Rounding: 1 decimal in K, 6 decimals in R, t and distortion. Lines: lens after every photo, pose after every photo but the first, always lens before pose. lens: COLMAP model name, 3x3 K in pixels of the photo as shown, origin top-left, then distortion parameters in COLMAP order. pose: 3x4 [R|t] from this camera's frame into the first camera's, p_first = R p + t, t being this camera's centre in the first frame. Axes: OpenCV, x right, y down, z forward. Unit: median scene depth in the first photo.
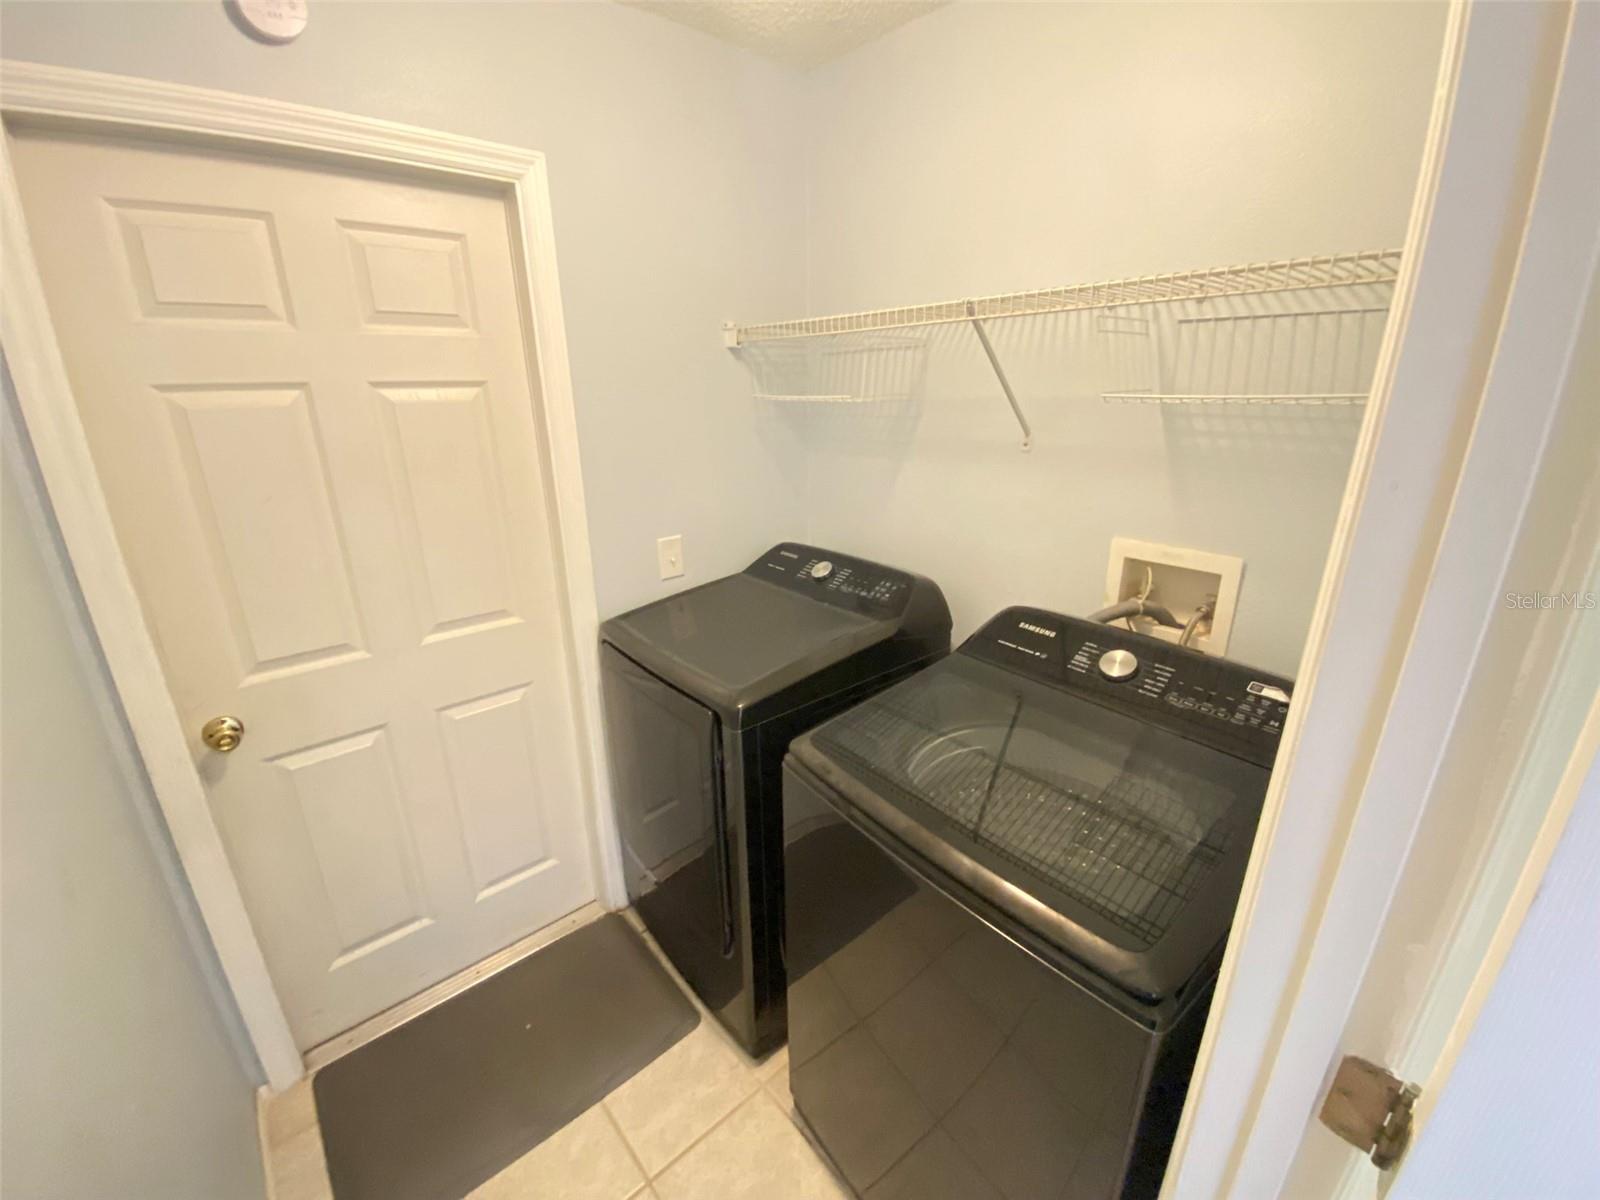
lens RADIAL K [[647.3, 0, 805.8], [0, 647.3, 603.7], [0, 0, 1]] dist [0.023781, -0.020051]
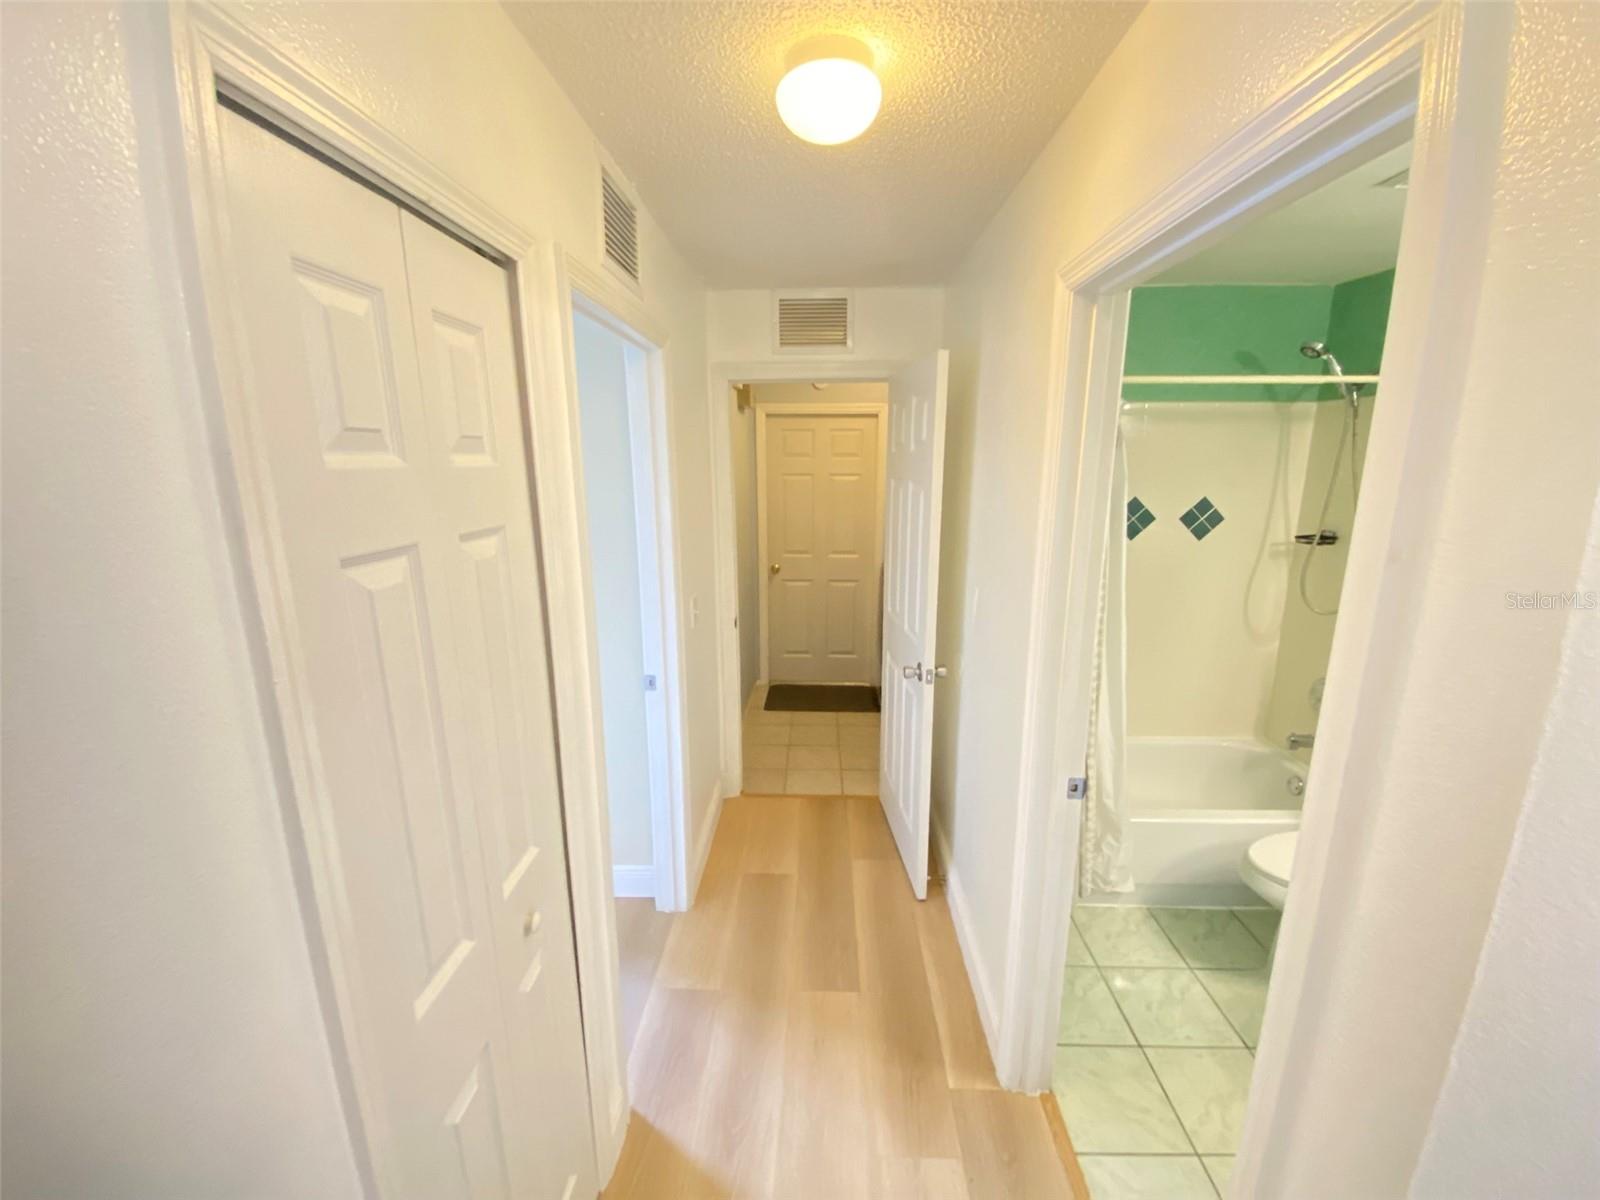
lens RADIAL K [[657.1, 0, 800.5], [0, 657.1, 603.2], [0, 0, 1]] dist [0.027750, -0.020992]
pose [[0.728815, 0.155278, -0.666872, 1.563454], [-0.223403, 0.974574, -0.017229, 0.397764], [0.647241, 0.161538, 0.744973, -1.492305]]
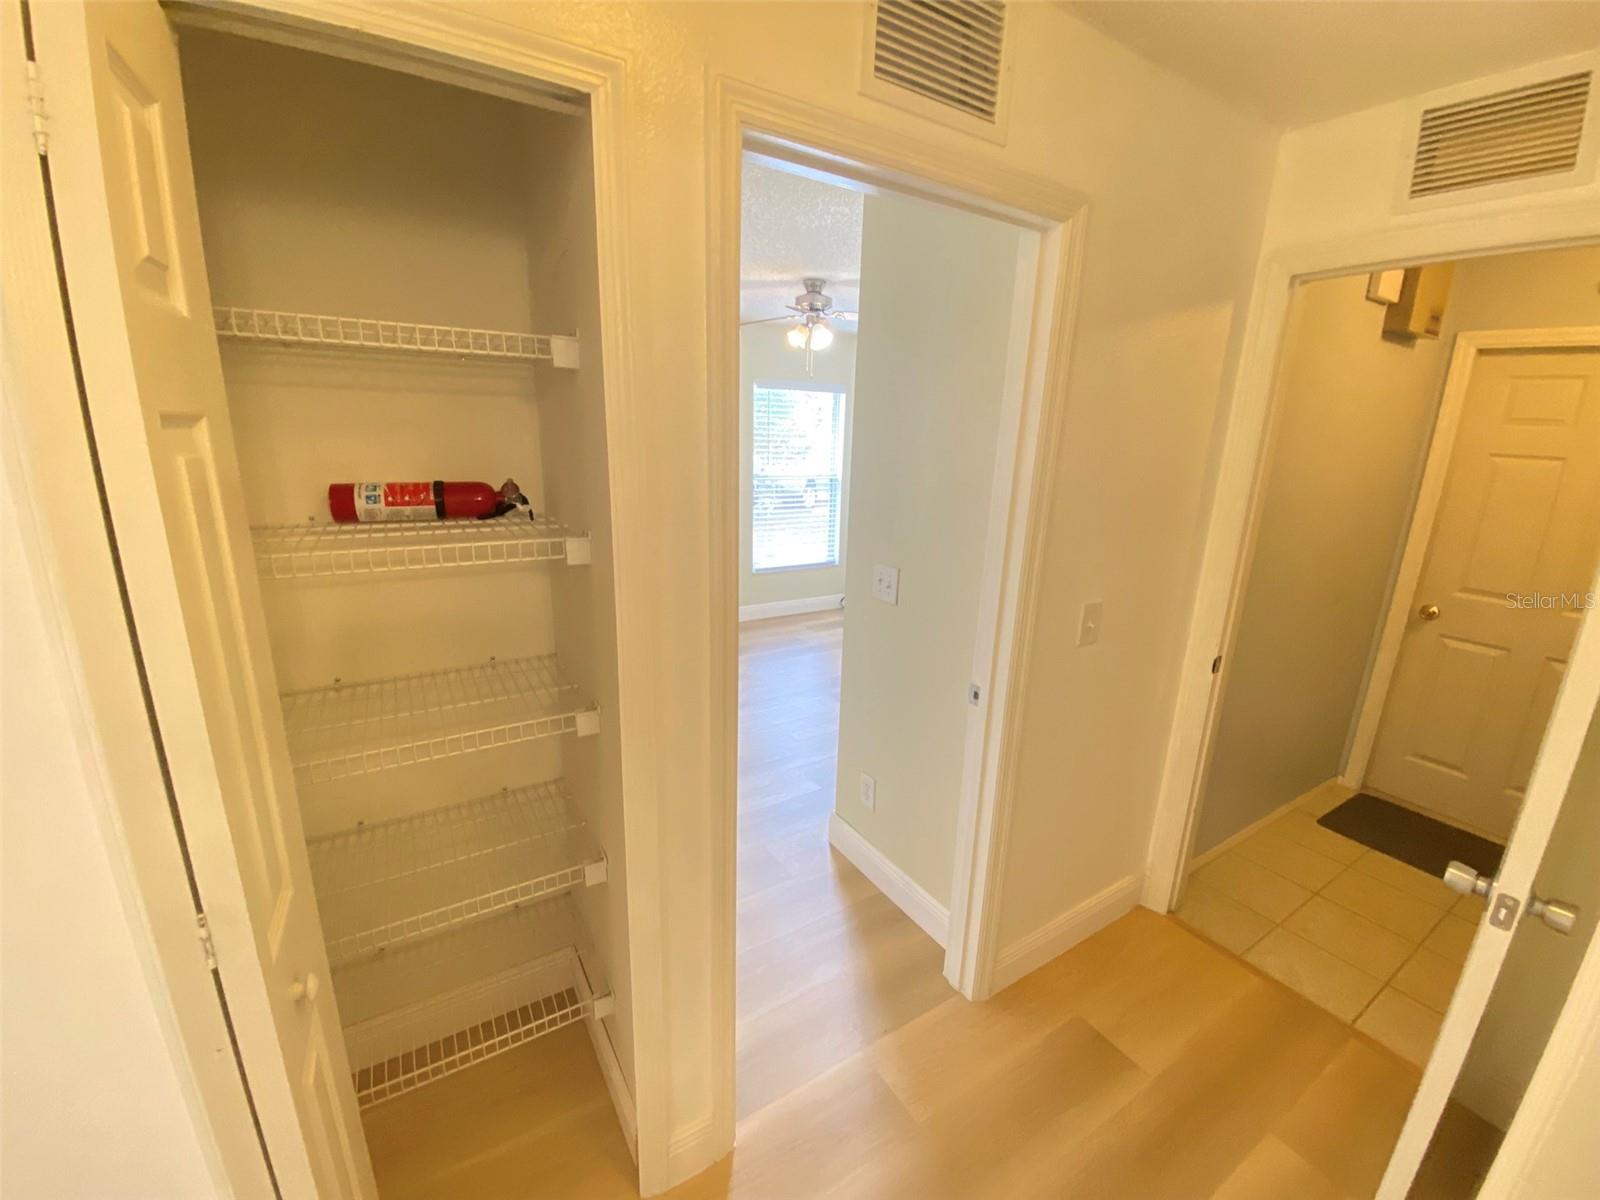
lens RADIAL K [[657.1, 0, 800.5], [0, 657.1, 603.2], [0, 0, 1]] dist [0.027750, -0.020992]
pose [[-0.159456, 0.253810, -0.954020, 1.412884], [-0.346345, 0.890576, 0.294820, 0.231645], [0.924456, 0.377431, -0.054101, -0.747942]]
